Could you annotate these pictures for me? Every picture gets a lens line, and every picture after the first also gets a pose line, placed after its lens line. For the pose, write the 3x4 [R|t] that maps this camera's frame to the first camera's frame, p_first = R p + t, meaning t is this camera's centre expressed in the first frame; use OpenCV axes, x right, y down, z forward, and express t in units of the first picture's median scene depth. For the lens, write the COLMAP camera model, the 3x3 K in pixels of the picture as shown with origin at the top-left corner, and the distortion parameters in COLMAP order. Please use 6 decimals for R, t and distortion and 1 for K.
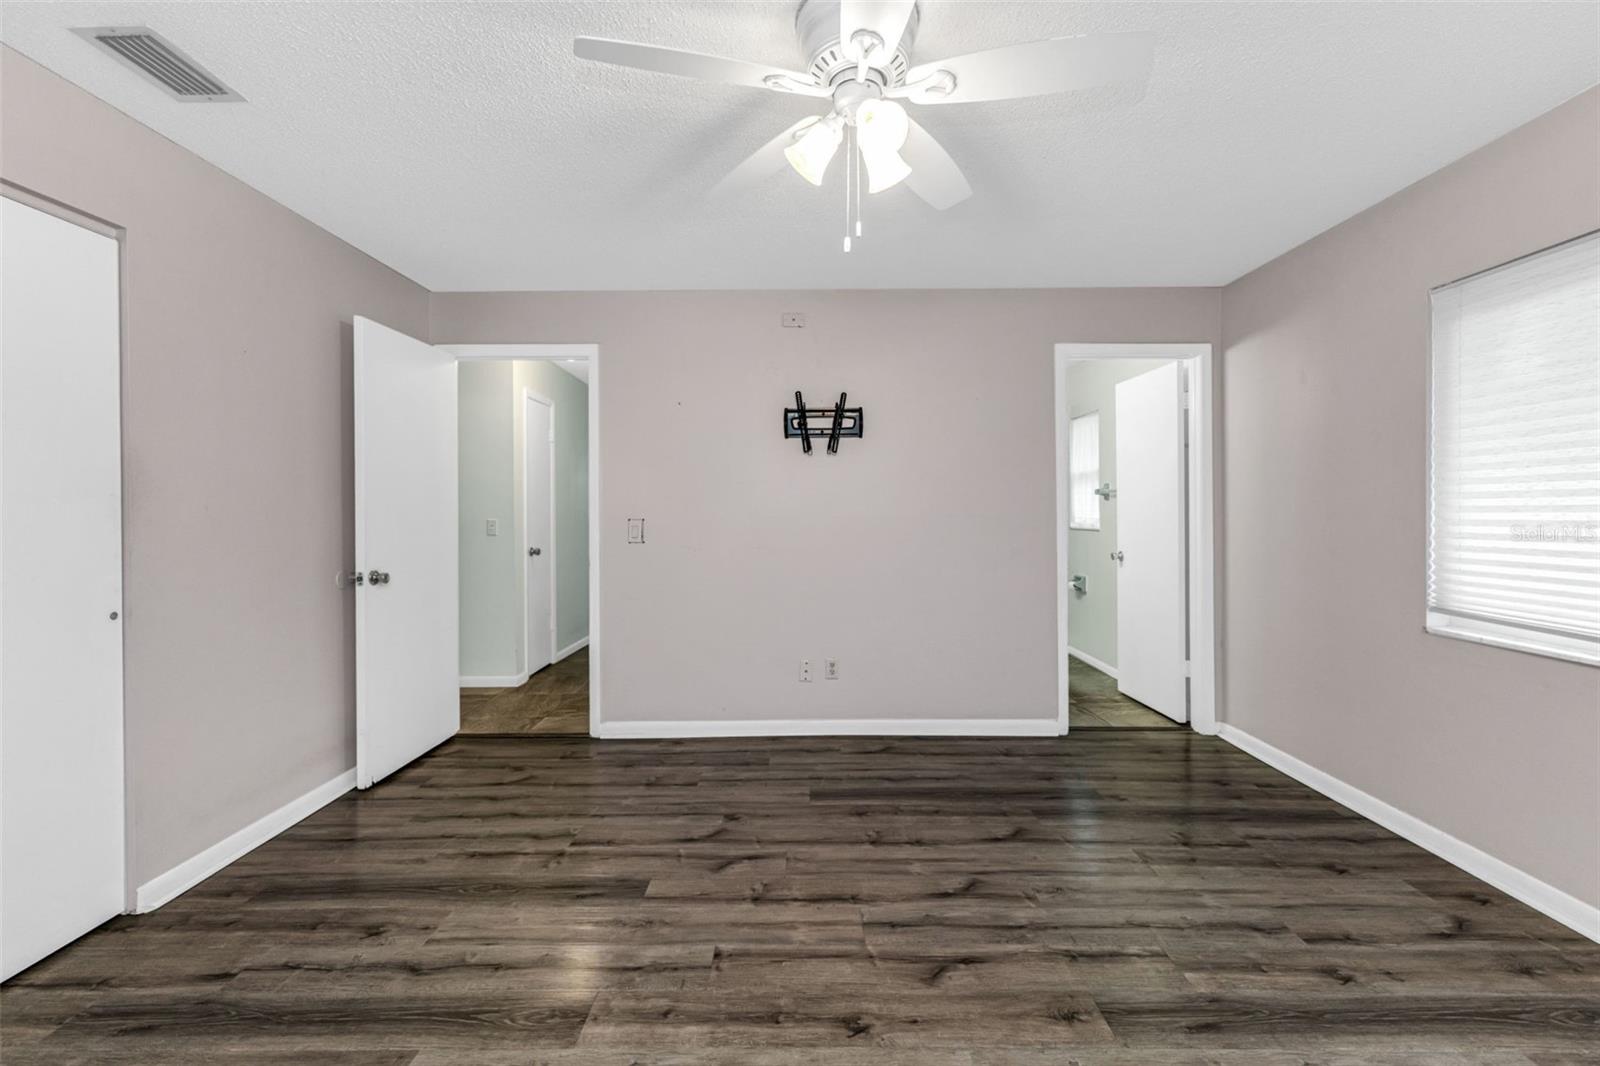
lens RADIAL K [[693.0, 0, 808.7], [0, 693.0, 518.4], [0, 0, 1]] dist [0.013768, -0.000383]
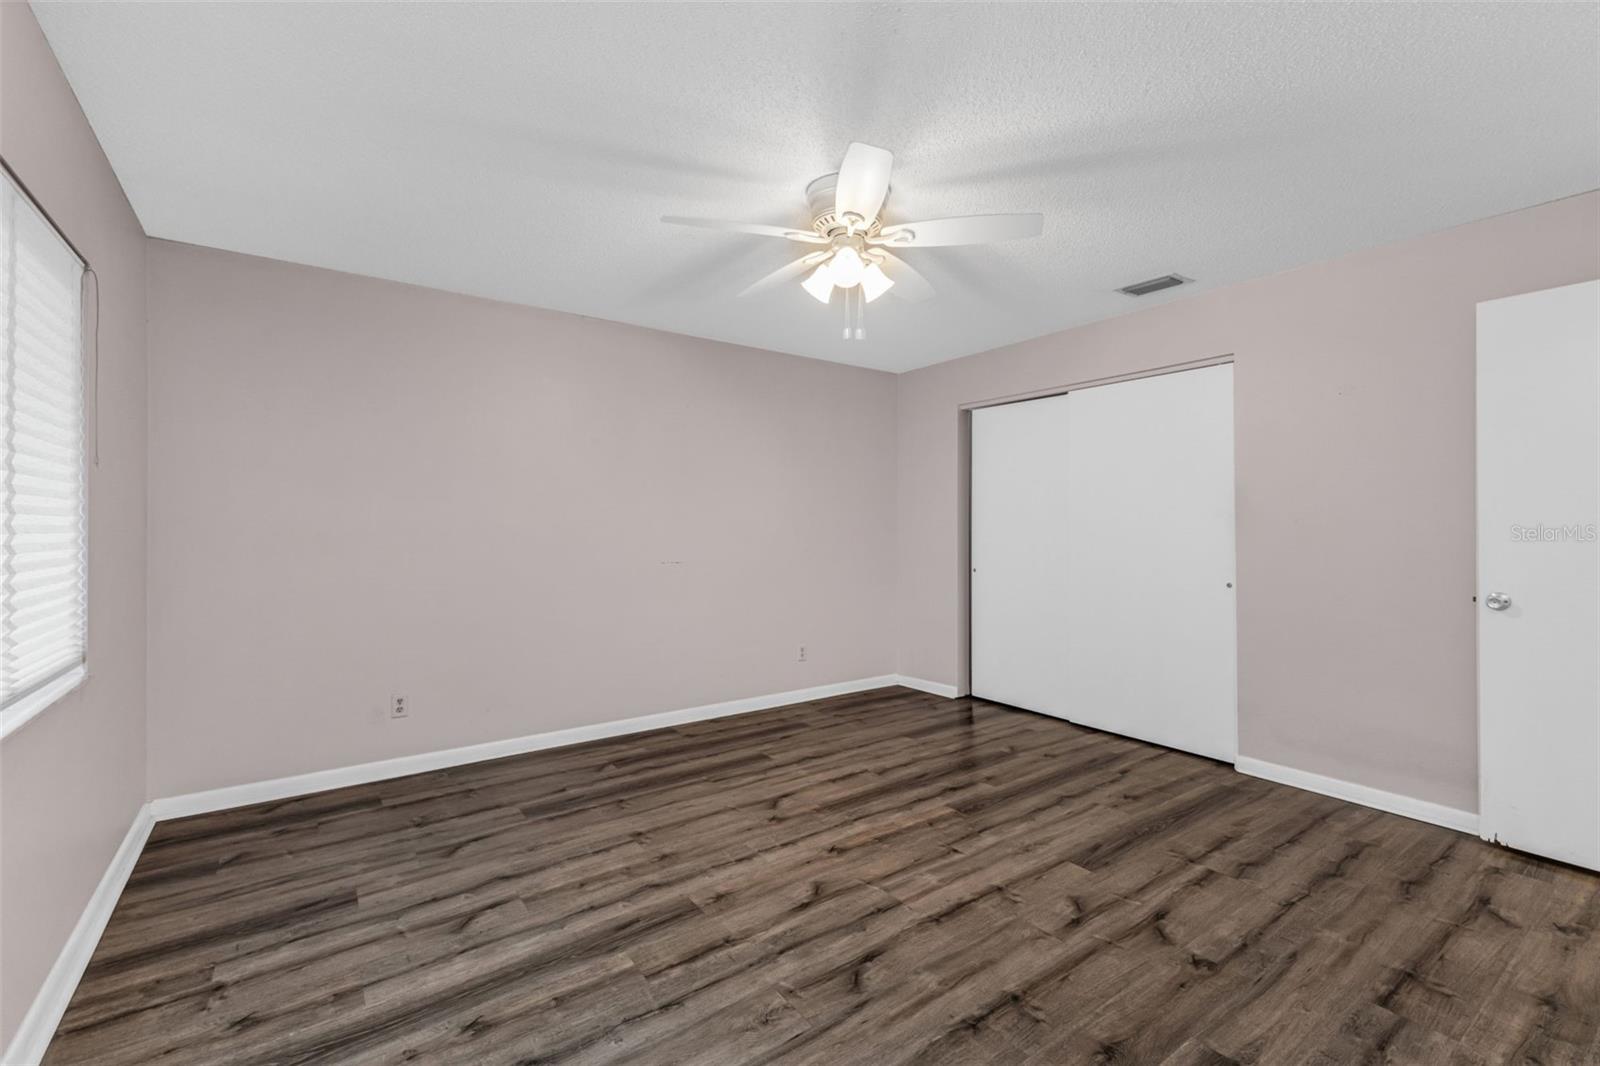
lens RADIAL K [[693.0, 0, 793.3], [0, 693.0, 523.6], [0, 0, 1]] dist [0.013768, -0.000383]
pose [[-0.821608, 0.005398, -0.570028, 0.844380], [0.001709, 0.999974, 0.007005, -0.023427], [0.570051, 0.004781, -0.821596, 1.808543]]
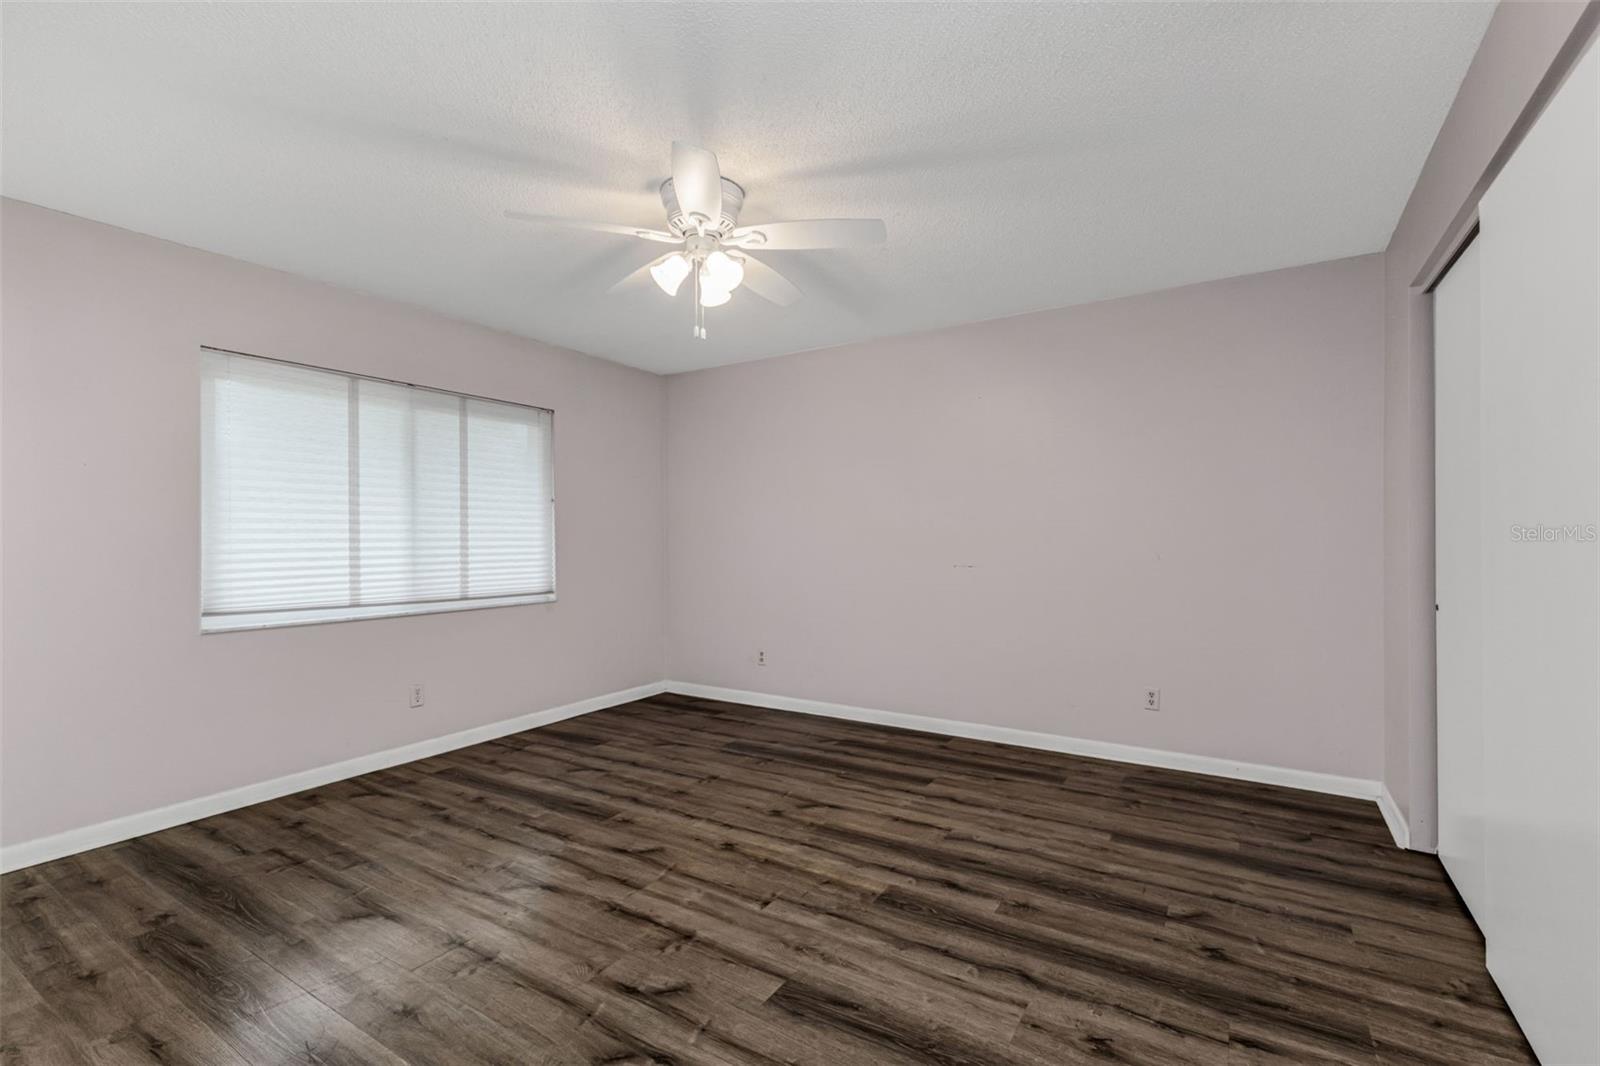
lens RADIAL K [[693.0, 0, 799.1], [0, 693.0, 544.3], [0, 0, 1]] dist [0.013768, -0.000383]
pose [[-0.840323, 0.007560, 0.542034, -0.754924], [0.016426, 0.999799, 0.011521, 0.016303], [-0.541837, 0.018585, -0.840278, 1.802929]]
